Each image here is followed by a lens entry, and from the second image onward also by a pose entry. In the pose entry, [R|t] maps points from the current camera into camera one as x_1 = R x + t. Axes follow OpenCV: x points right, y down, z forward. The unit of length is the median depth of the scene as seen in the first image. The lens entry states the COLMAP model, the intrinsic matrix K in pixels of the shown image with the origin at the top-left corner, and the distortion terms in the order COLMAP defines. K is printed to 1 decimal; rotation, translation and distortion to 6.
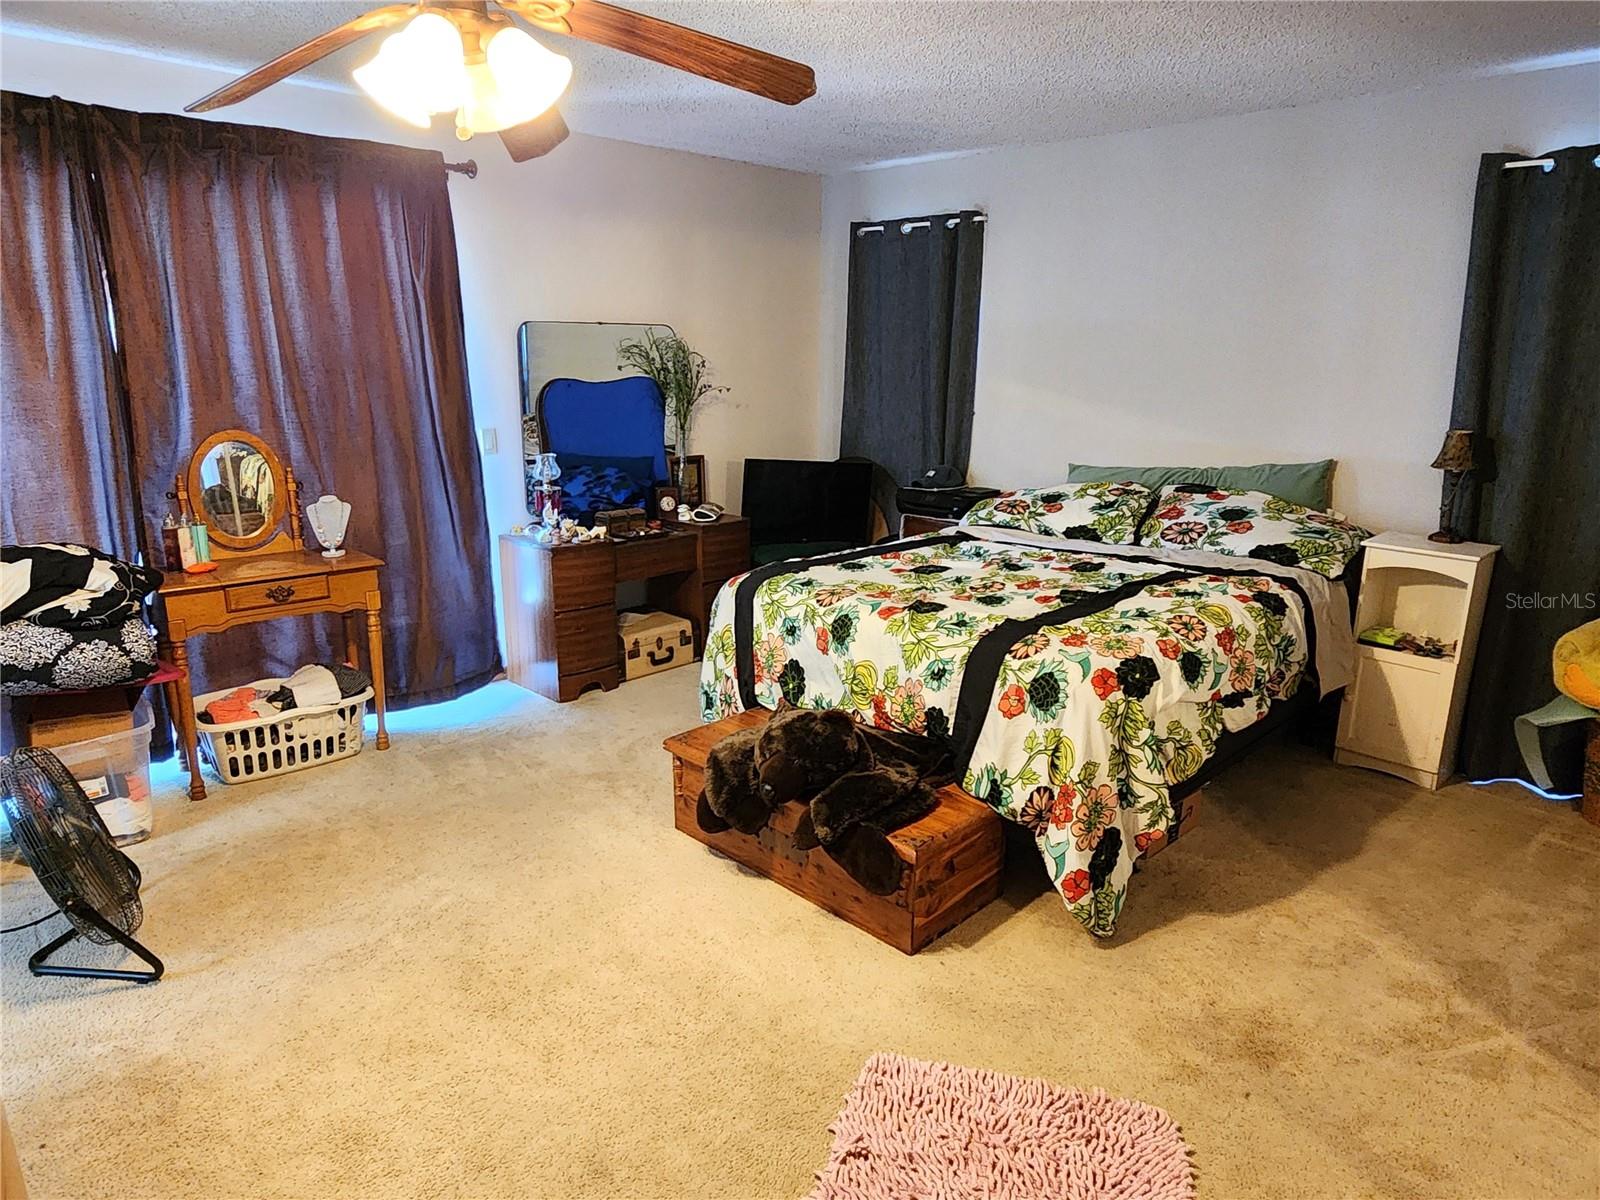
lens RADIAL K [[992.1, 0, 796.2], [0, 992.1, 599.7], [0, 0, 1]] dist [0.001988, 0.000629]
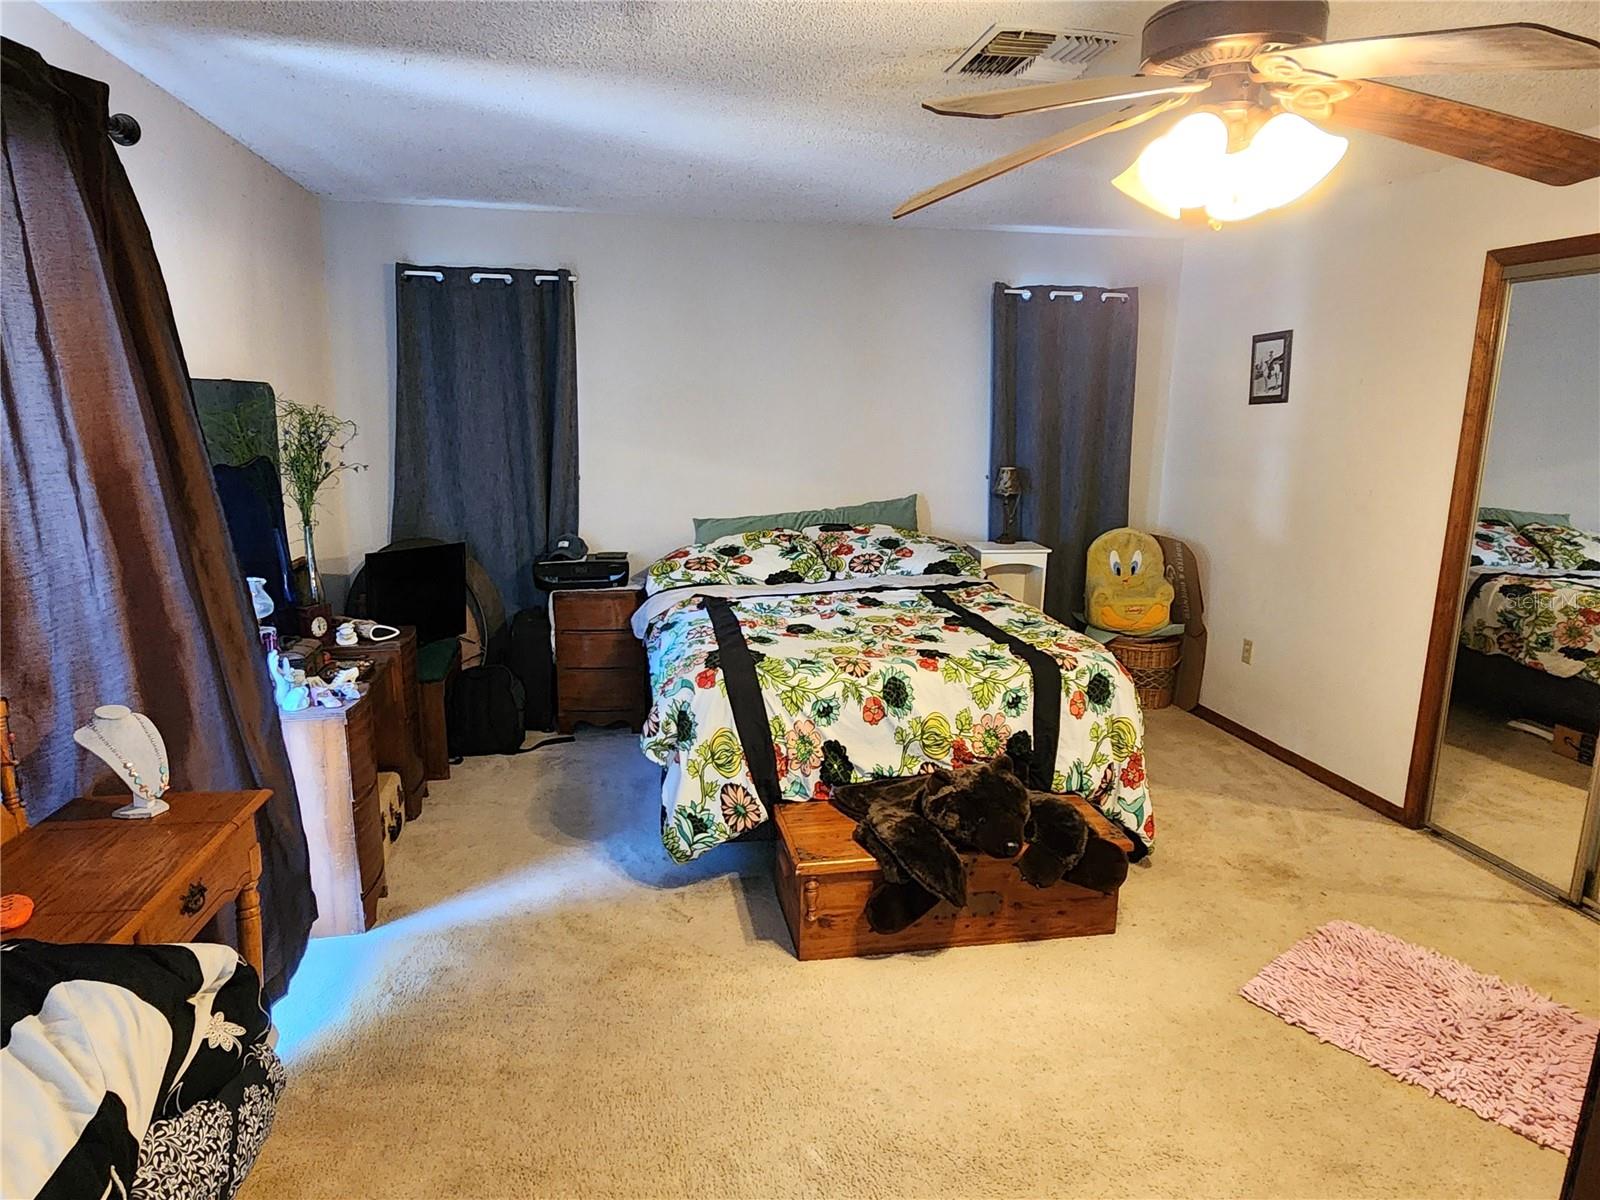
lens RADIAL K [[992.1, 0, 798.5], [0, 992.1, 601.7], [0, 0, 1]] dist [0.001988, 0.000629]
pose [[0.569732, -0.165106, 0.805075, -0.770183], [0.197883, 0.978350, 0.060605, -0.134752], [-0.797652, 0.124782, 0.590069, 0.433659]]
